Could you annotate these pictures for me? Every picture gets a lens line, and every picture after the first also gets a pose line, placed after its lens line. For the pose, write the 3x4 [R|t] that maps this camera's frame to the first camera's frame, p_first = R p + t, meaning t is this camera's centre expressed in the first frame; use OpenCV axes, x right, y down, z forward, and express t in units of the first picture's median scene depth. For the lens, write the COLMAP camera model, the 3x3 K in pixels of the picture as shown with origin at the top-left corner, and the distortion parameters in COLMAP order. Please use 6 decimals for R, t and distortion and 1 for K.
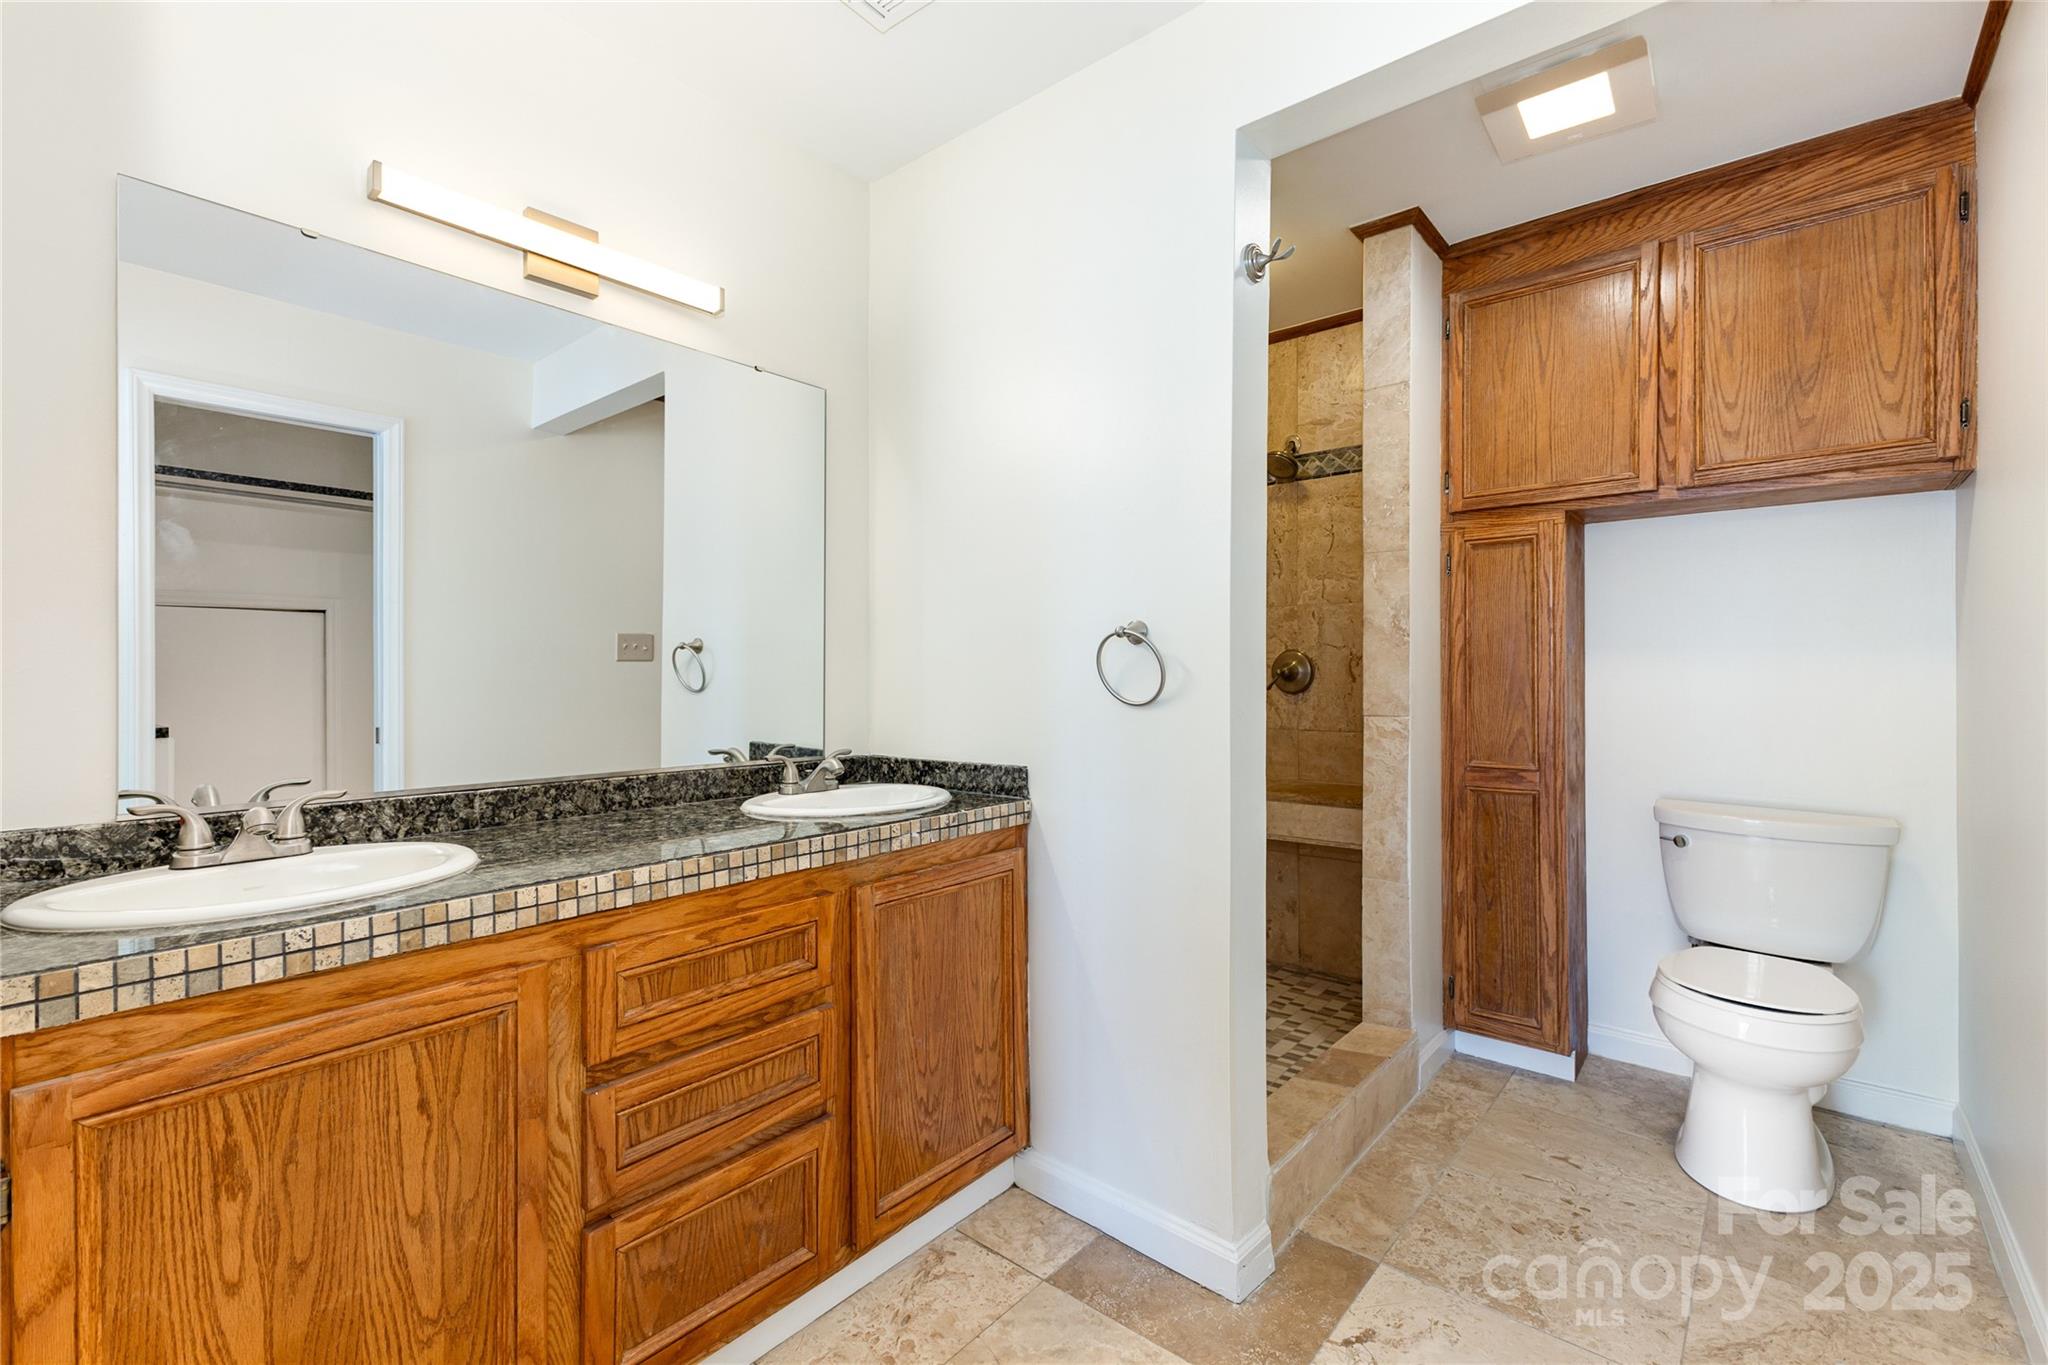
lens RADIAL K [[892.0, 0, 1024.0], [0, 892.0, 682.5], [0, 0, 1]] dist [0.025068, -0.006488]
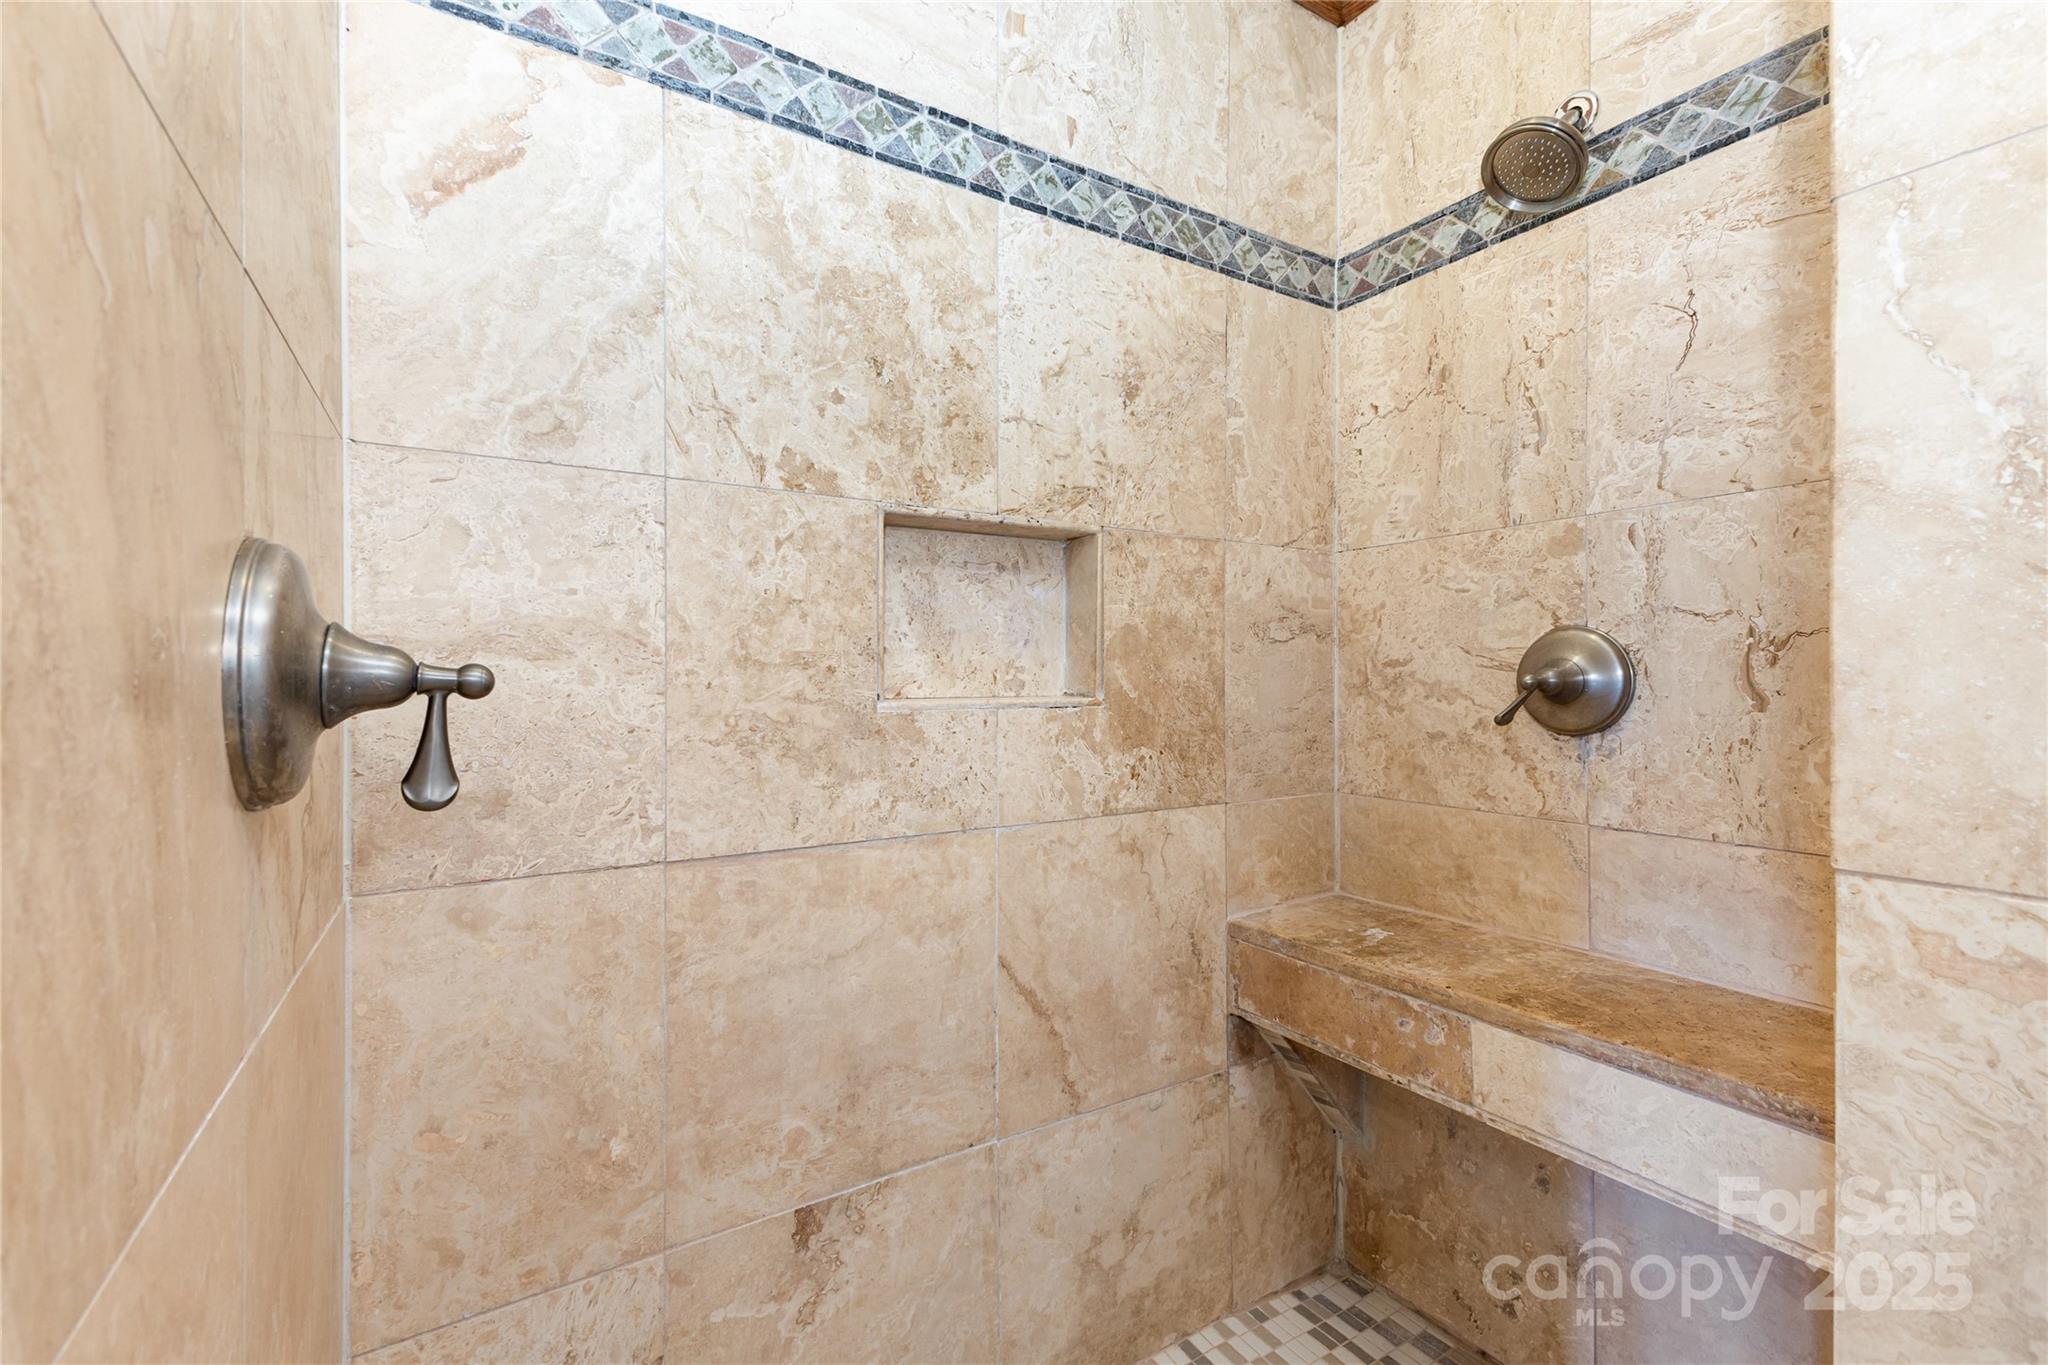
lens RADIAL K [[892.0, 0, 1024.0], [0, 892.0, 682.5], [0, 0, 1]] dist [0.025068, -0.006488]
pose [[0.951749, 0.001937, -0.306873, 0.192720], [-0.003099, 0.999990, -0.003298, -0.009455], [0.306863, 0.004090, 0.951745, 0.547517]]
